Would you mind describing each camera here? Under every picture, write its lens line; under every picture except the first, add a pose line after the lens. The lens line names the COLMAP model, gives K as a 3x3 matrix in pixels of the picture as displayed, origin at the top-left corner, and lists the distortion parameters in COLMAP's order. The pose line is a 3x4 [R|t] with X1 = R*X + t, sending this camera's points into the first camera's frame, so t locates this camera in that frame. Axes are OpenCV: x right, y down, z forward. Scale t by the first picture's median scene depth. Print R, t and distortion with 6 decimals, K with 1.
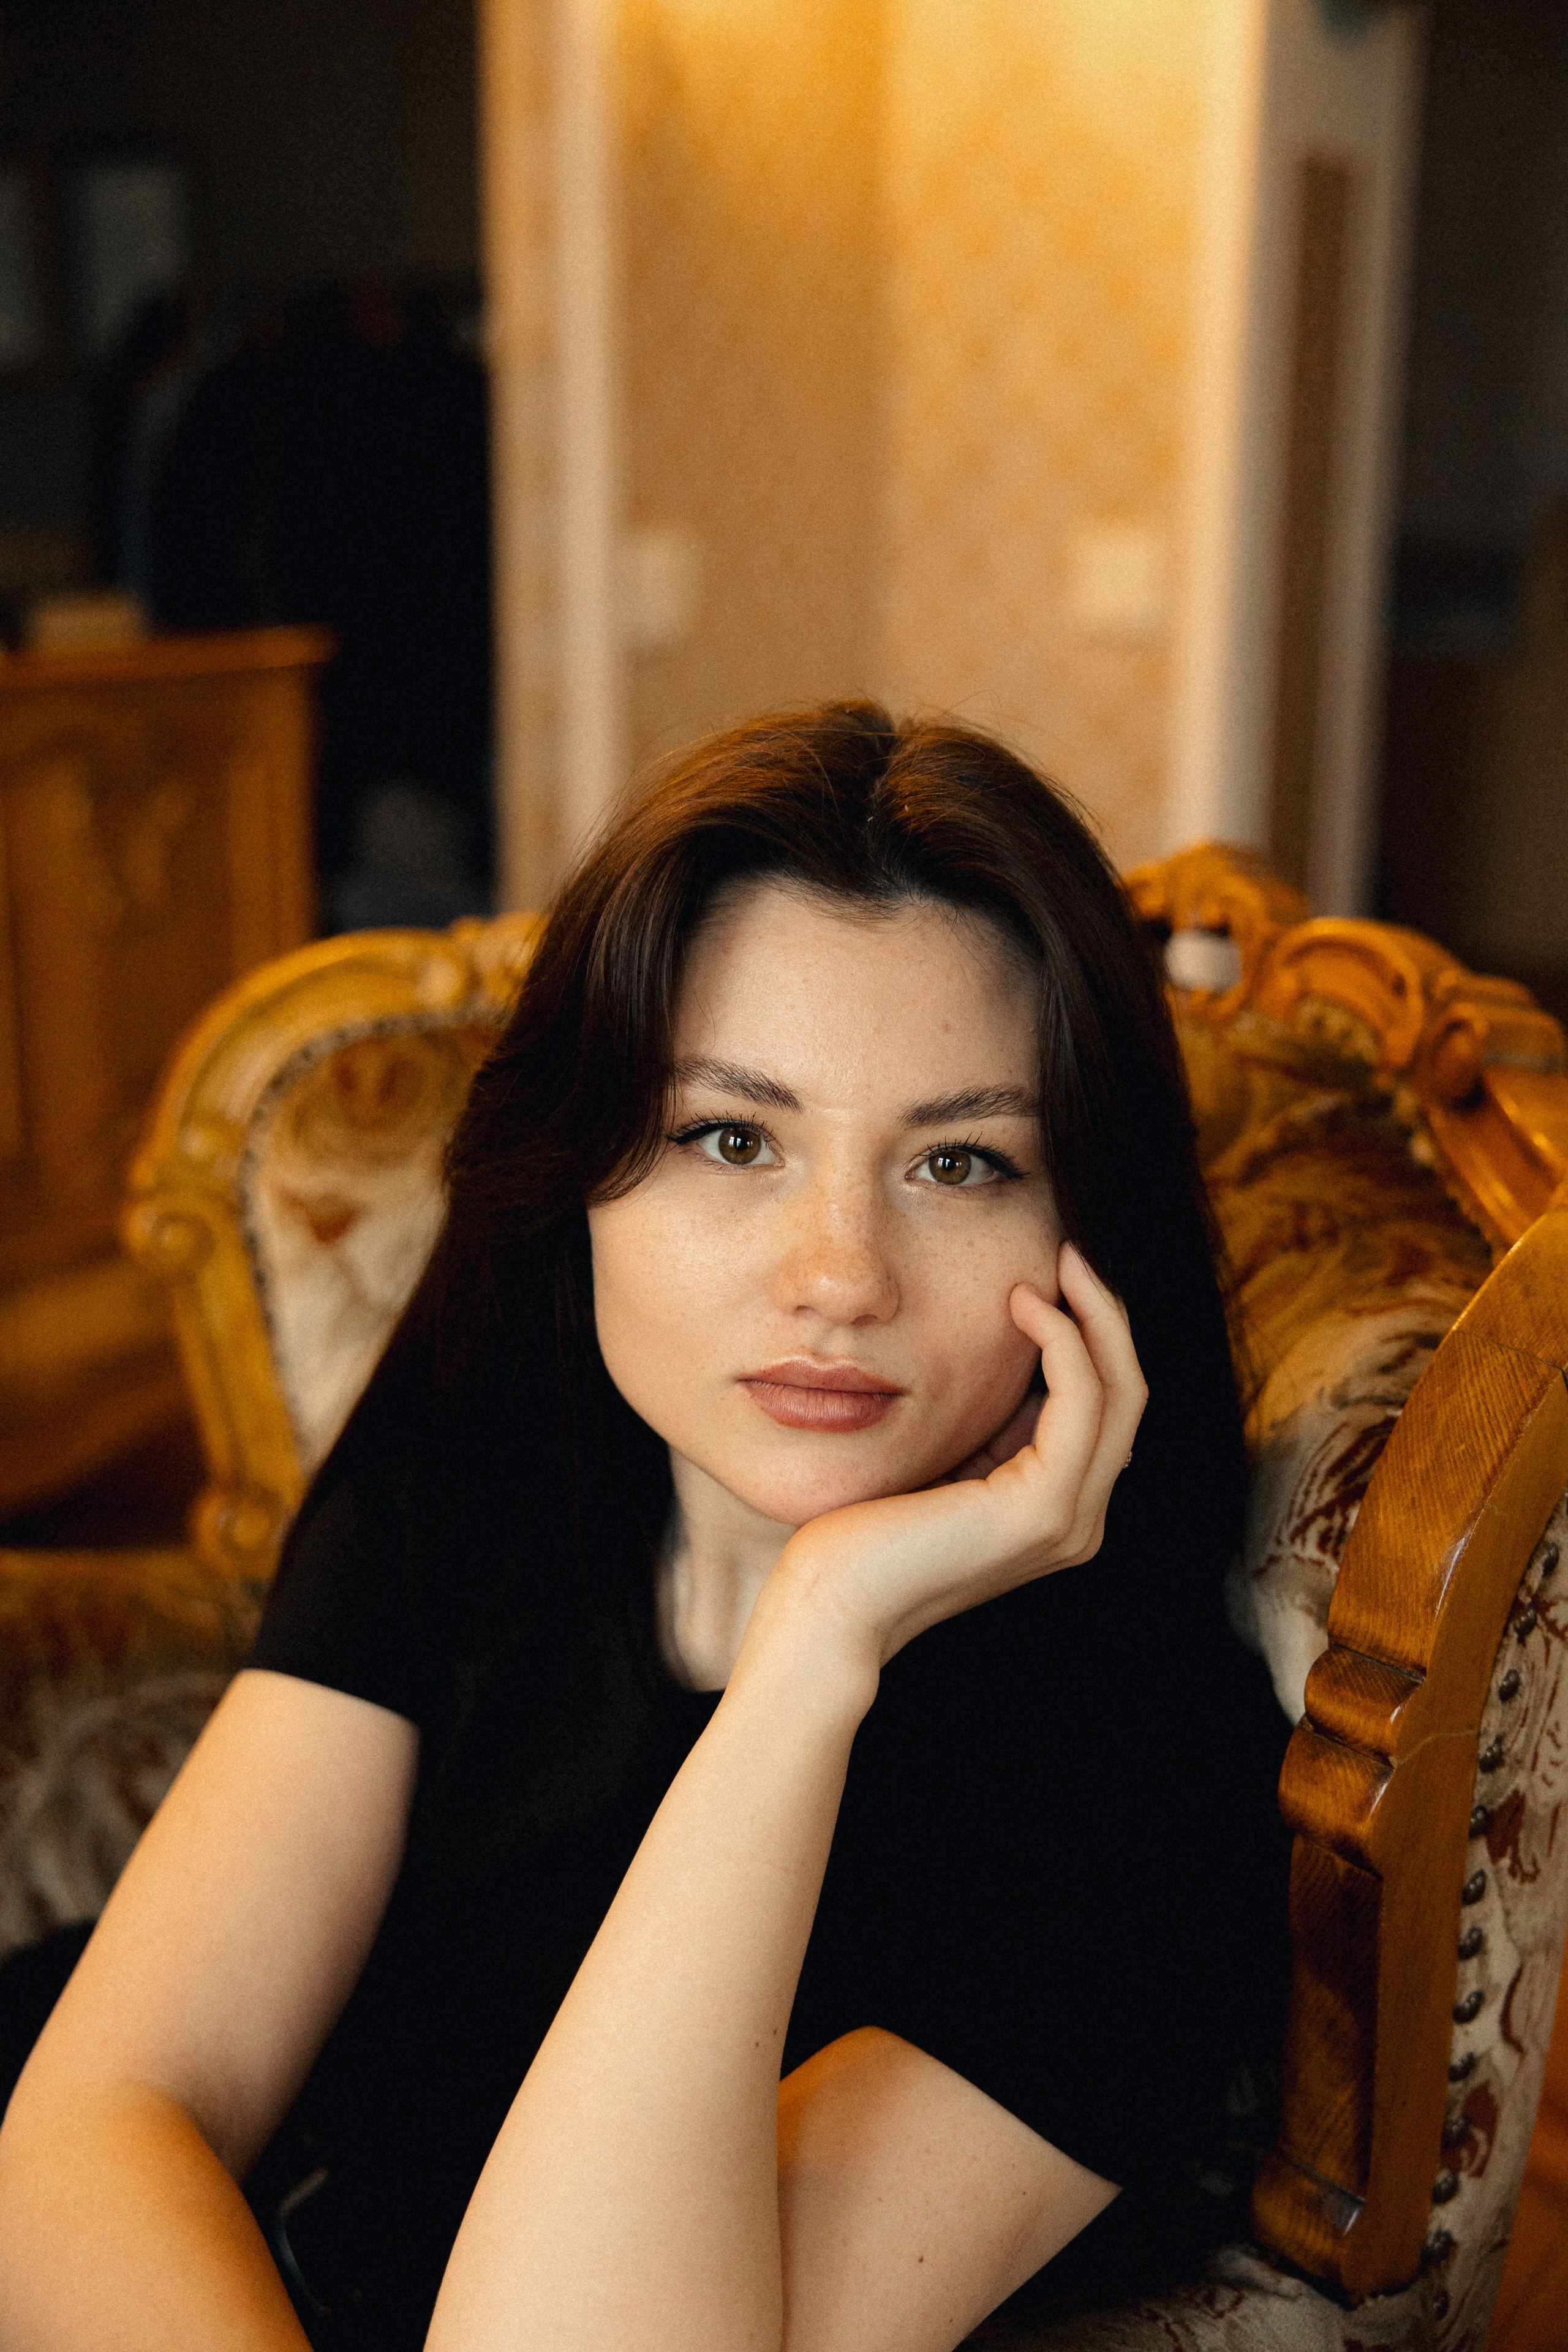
lens RADIAL K [[2861.2, 0, 784.0], [0, 2861.2, 1176.0], [0, 0, 1]] dist [0.025787, -0.045192]
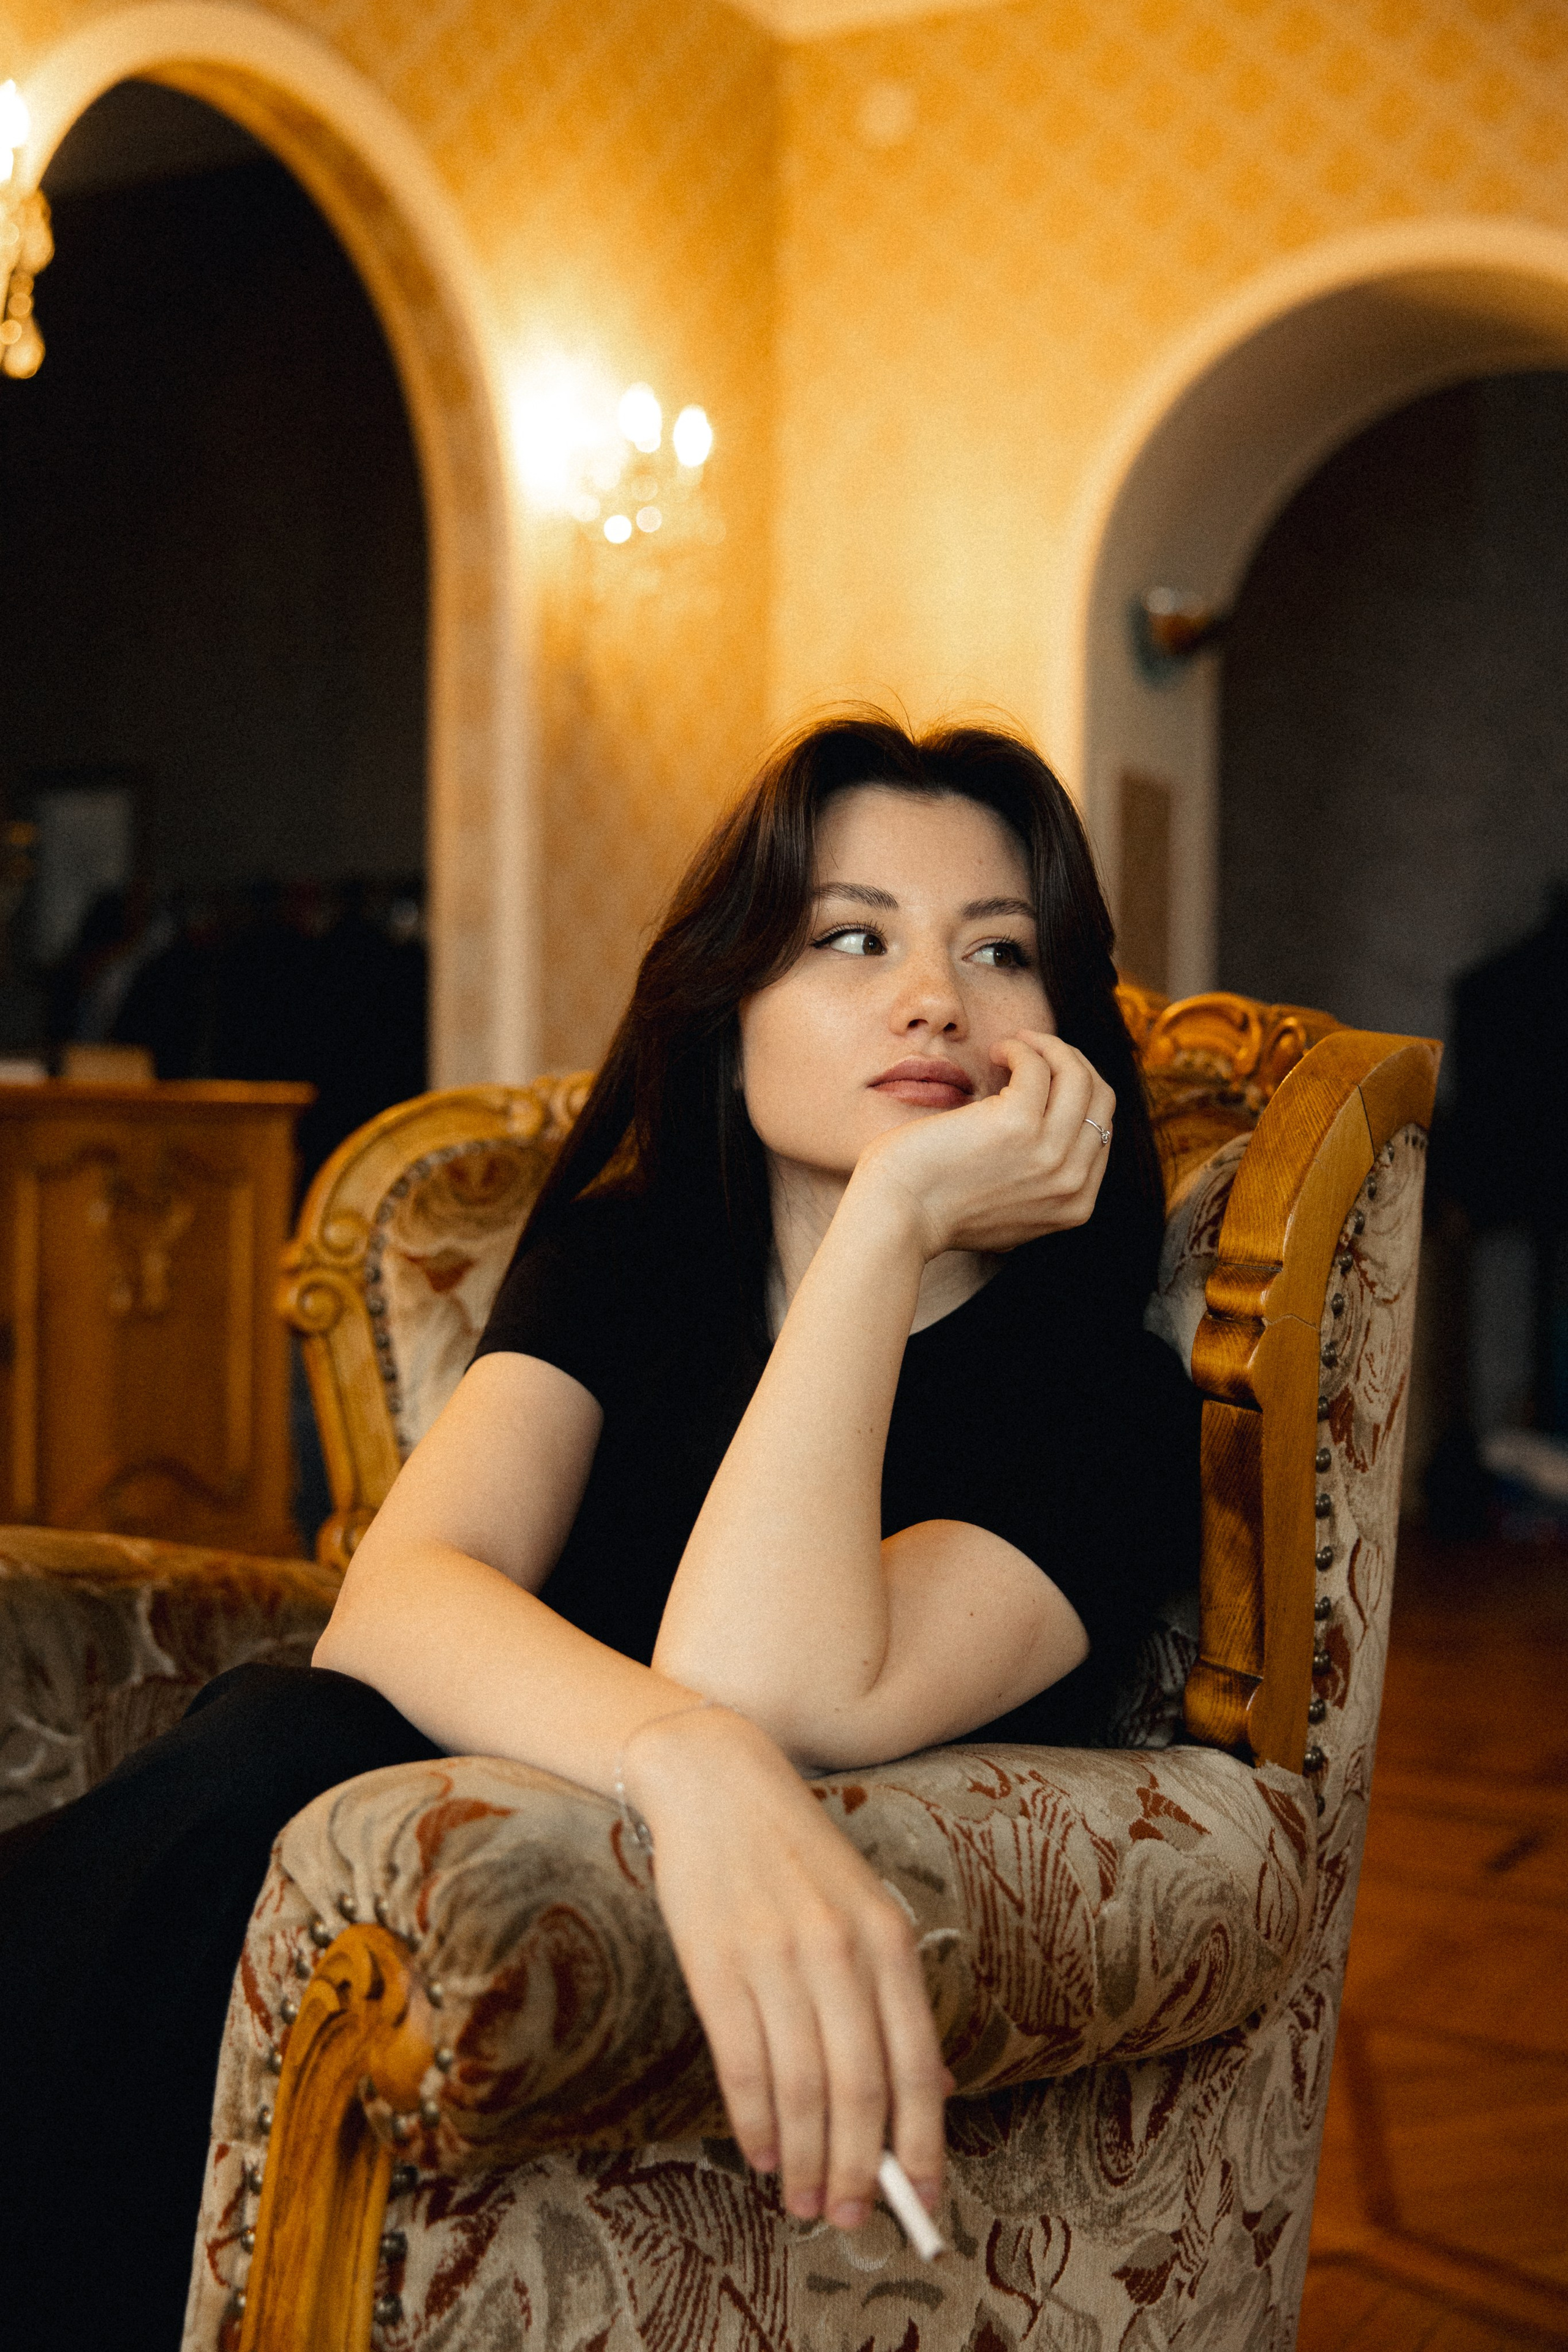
lens RADIAL K [[2861.2, 0, 784.0], [0, 2861.2, 1176.0], [0, 0, 1]] dist [0.025787, -0.045192]
pose [[0.998483, 0.000850, 0.055062, -0.117153], [0.012282, 0.971257, -0.237717, 0.440110], [-0.053682, 0.238033, 0.969773, -0.447646]]
